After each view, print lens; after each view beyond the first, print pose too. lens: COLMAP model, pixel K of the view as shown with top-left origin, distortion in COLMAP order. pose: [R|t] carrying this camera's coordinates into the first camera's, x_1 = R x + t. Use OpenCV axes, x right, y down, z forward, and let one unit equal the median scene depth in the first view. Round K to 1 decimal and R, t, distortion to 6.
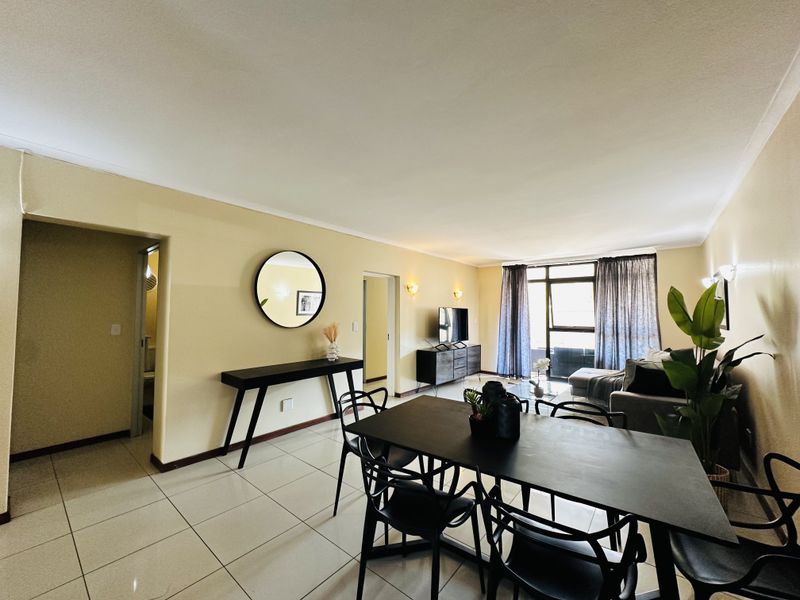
lens RADIAL K [[319.0, 0, 398.0], [0, 319.0, 301.5], [0, 0, 1]] dist [-0.004073, 0.000657]
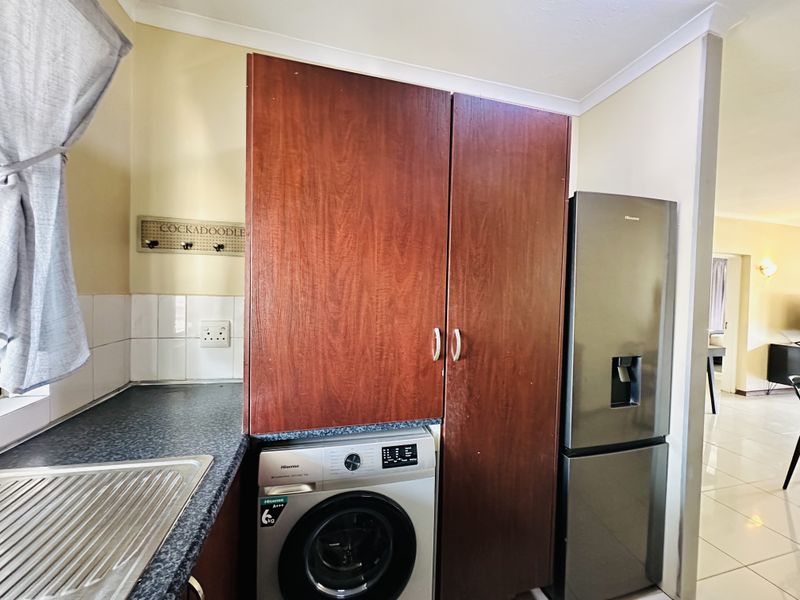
lens RADIAL K [[319.0, 0, 401.6], [0, 319.0, 295.9], [0, 0, 1]] dist [-0.004073, 0.000657]
pose [[0.818846, 0.029807, -0.573239, -0.397330], [-0.007190, 0.999105, 0.041680, 0.001423], [0.573968, -0.030008, 0.818328, -0.343584]]
